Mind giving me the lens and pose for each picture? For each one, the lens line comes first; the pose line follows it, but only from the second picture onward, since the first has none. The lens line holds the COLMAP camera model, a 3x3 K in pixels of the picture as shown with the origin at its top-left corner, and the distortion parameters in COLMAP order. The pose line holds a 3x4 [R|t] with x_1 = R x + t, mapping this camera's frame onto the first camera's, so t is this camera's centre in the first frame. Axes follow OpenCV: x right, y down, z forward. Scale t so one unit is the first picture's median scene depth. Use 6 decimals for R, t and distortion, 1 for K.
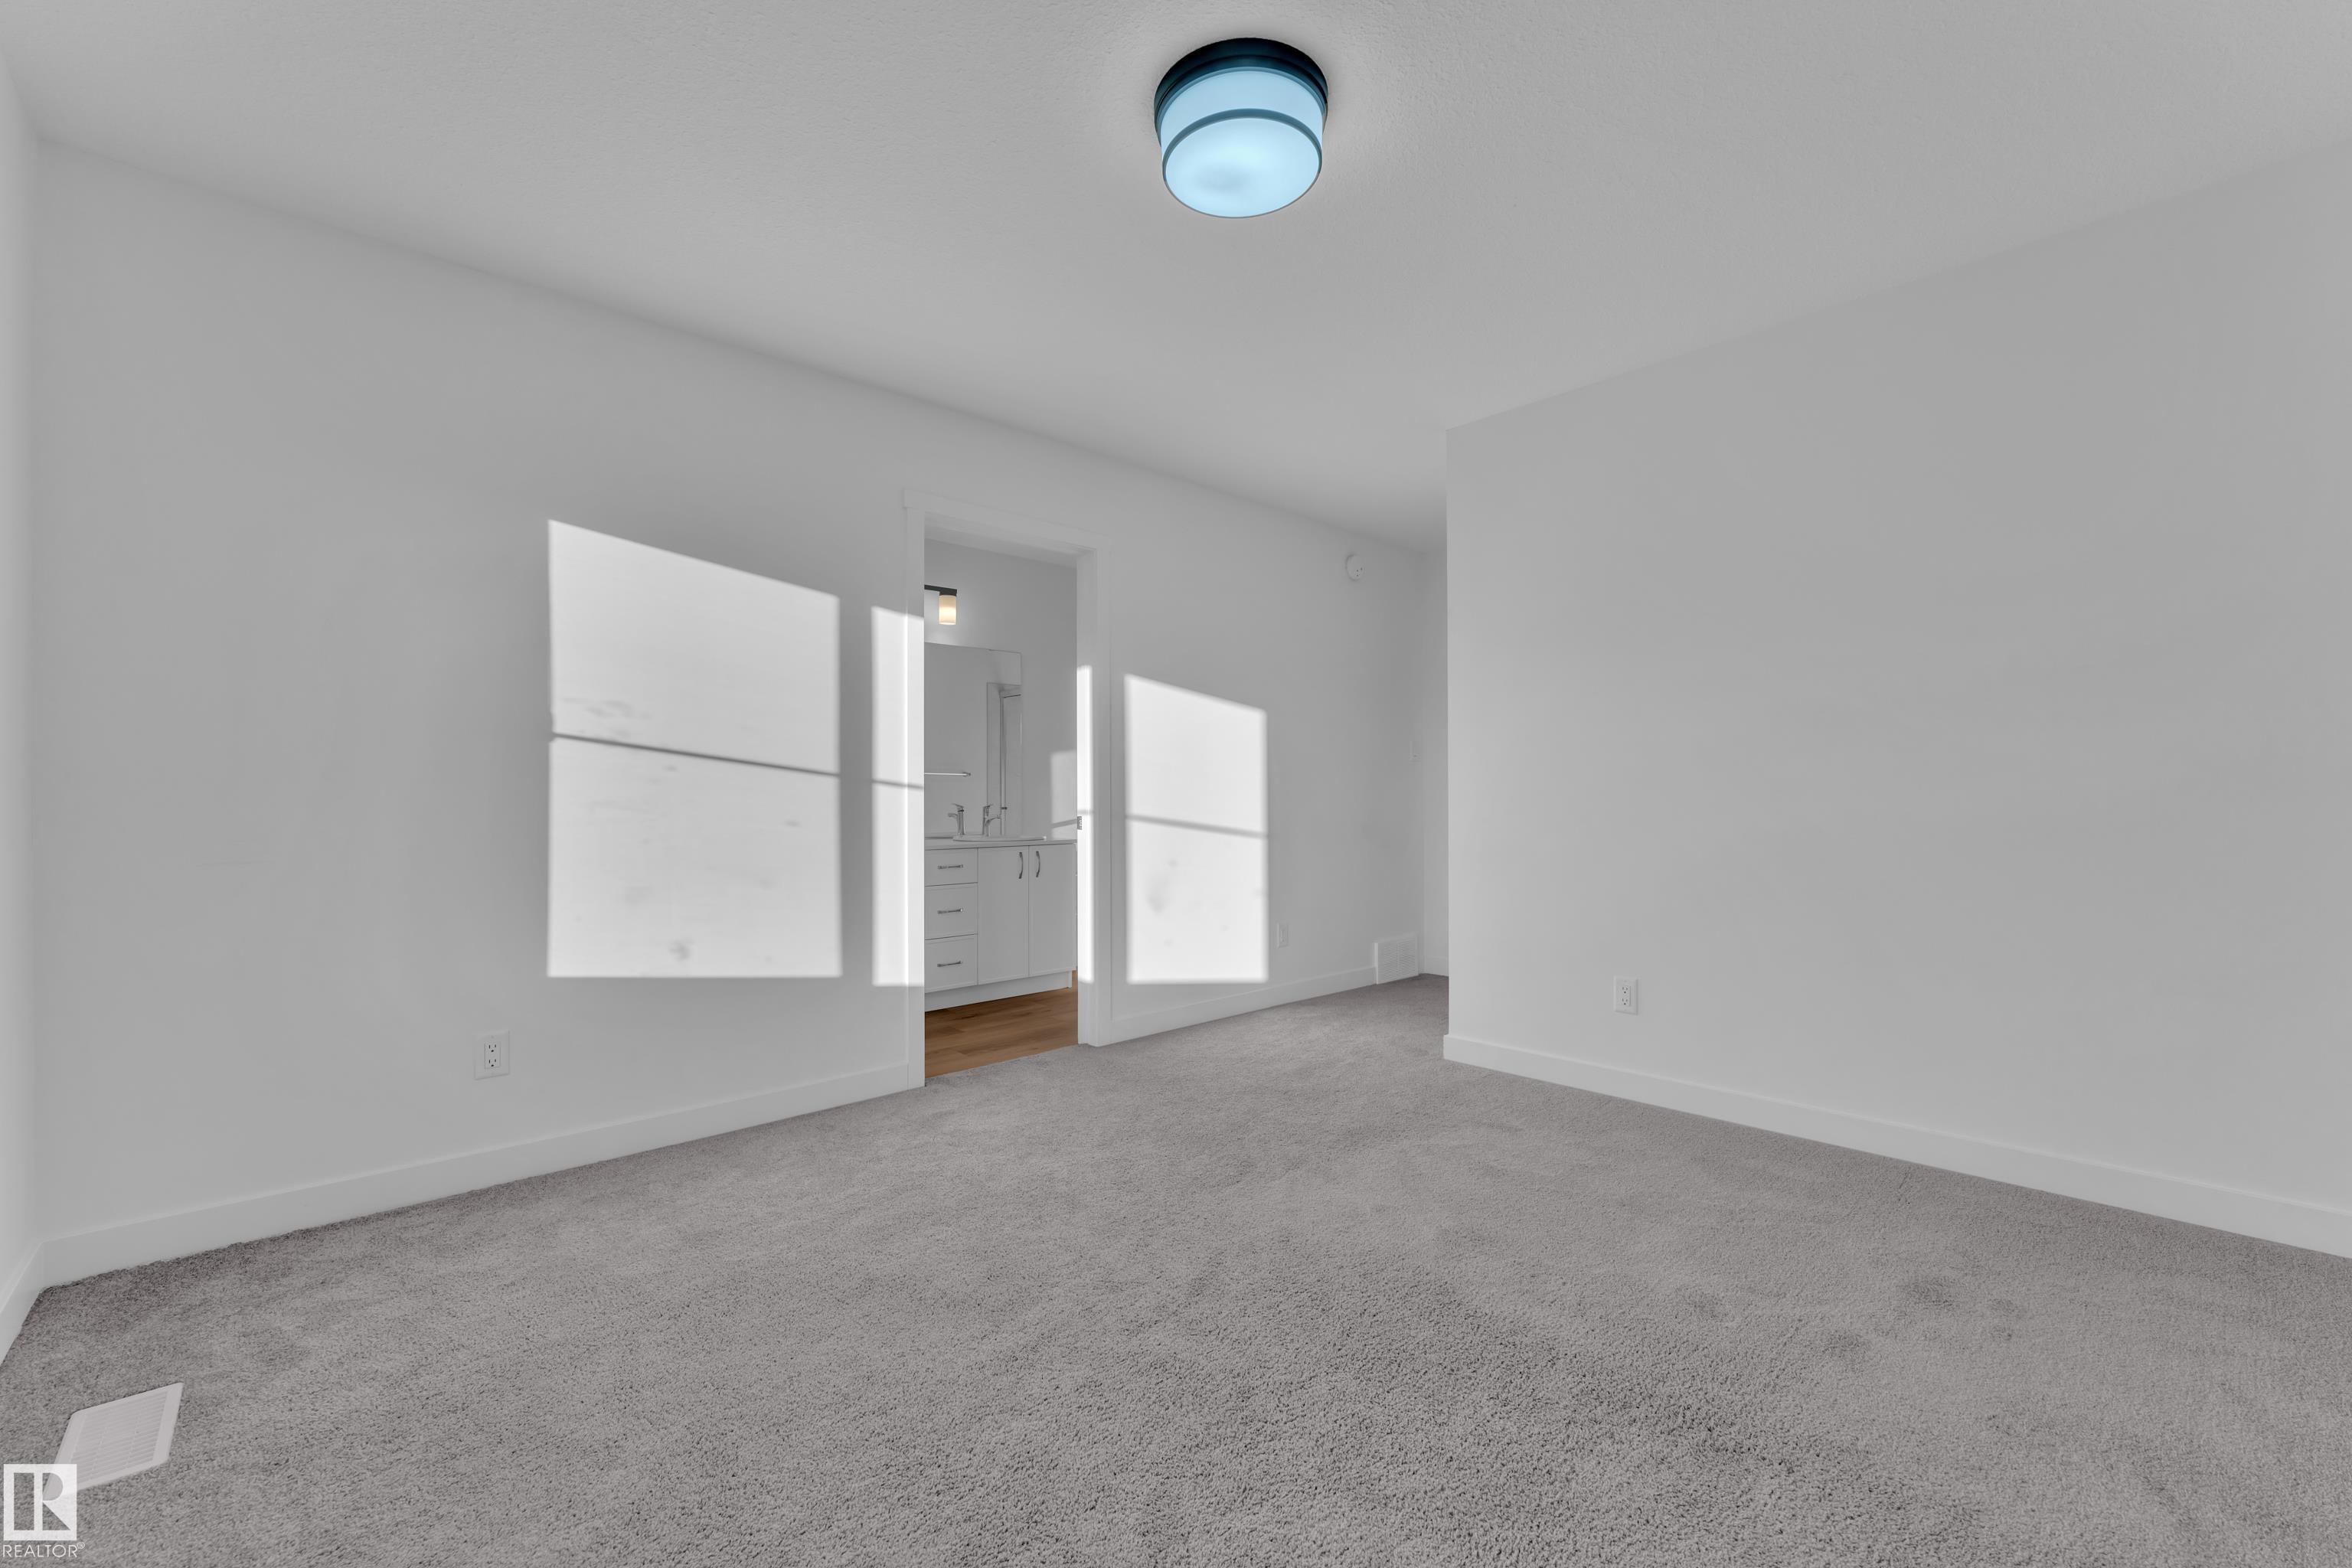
lens RADIAL K [[940.5, 0, 1171.8], [0, 940.5, 790.8], [0, 0, 1]] dist [-0.003934, -0.000336]
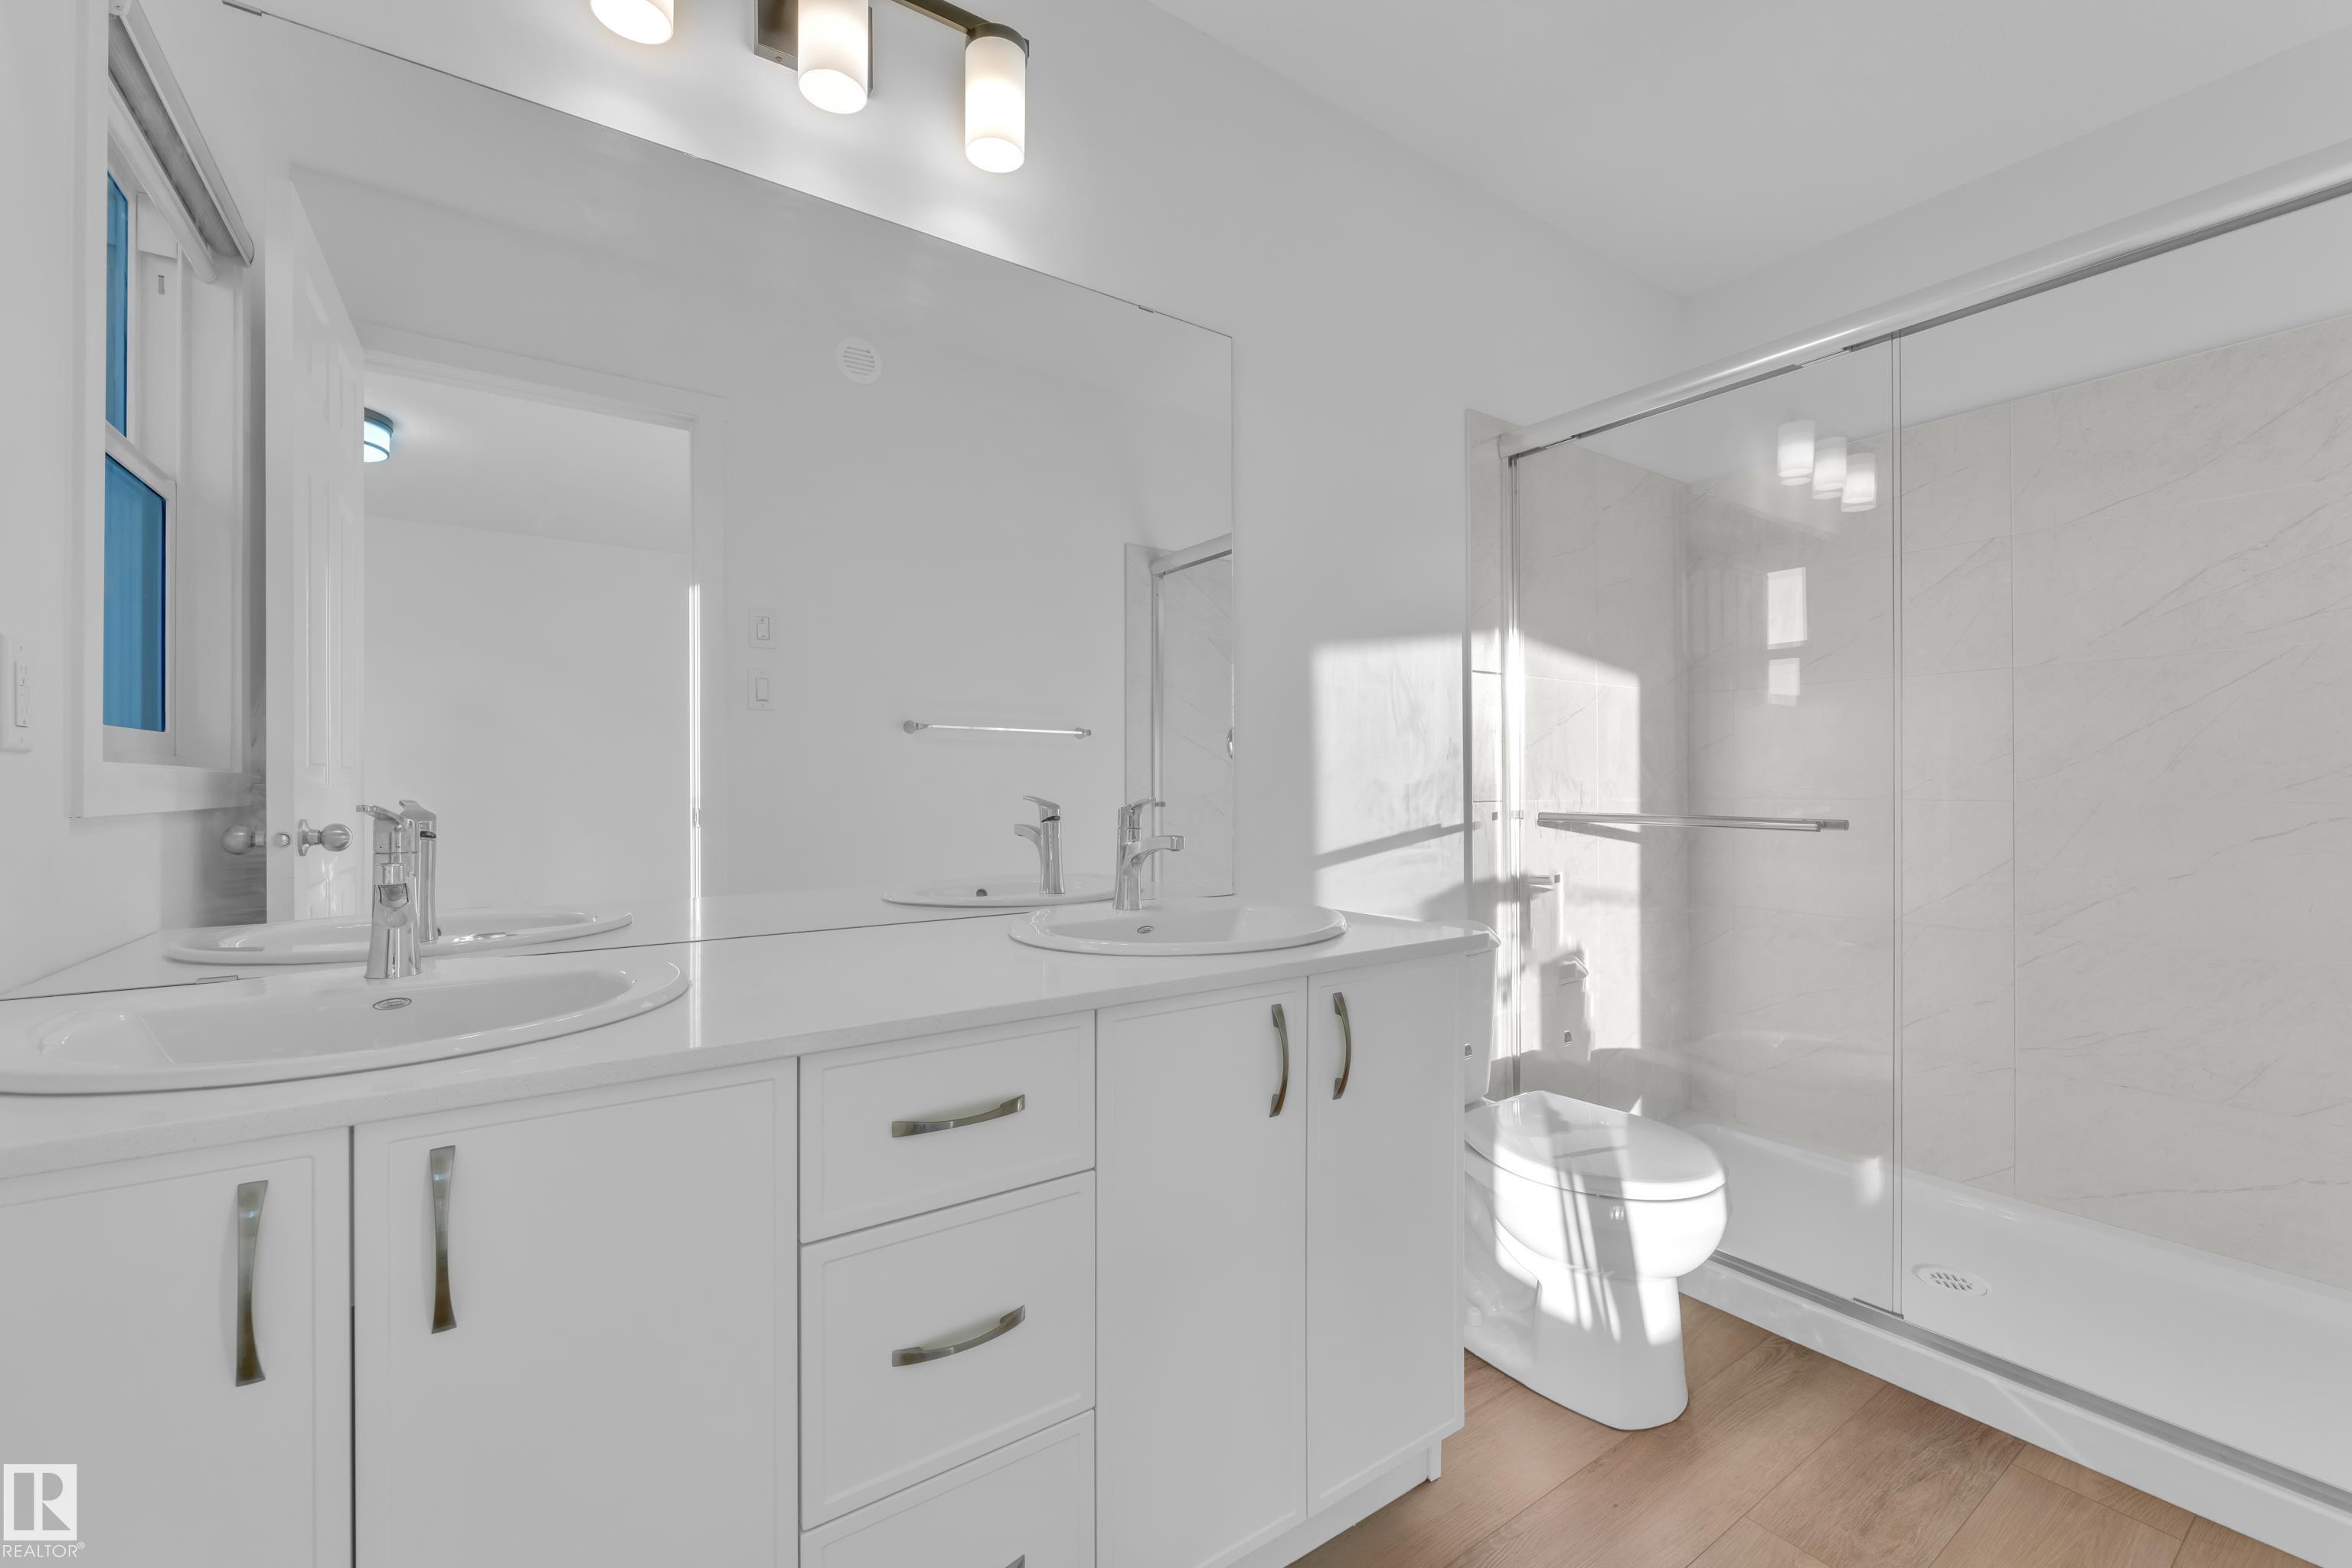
lens RADIAL K [[940.5, 0, 1172.6], [0, 940.5, 785.6], [0, 0, 1]] dist [-0.003934, -0.000336]
pose [[0.990778, 0.005738, -0.135374, -0.139999], [-0.005106, 0.999974, 0.005014, 0.008302], [0.135399, -0.004277, 0.990782, 0.688756]]
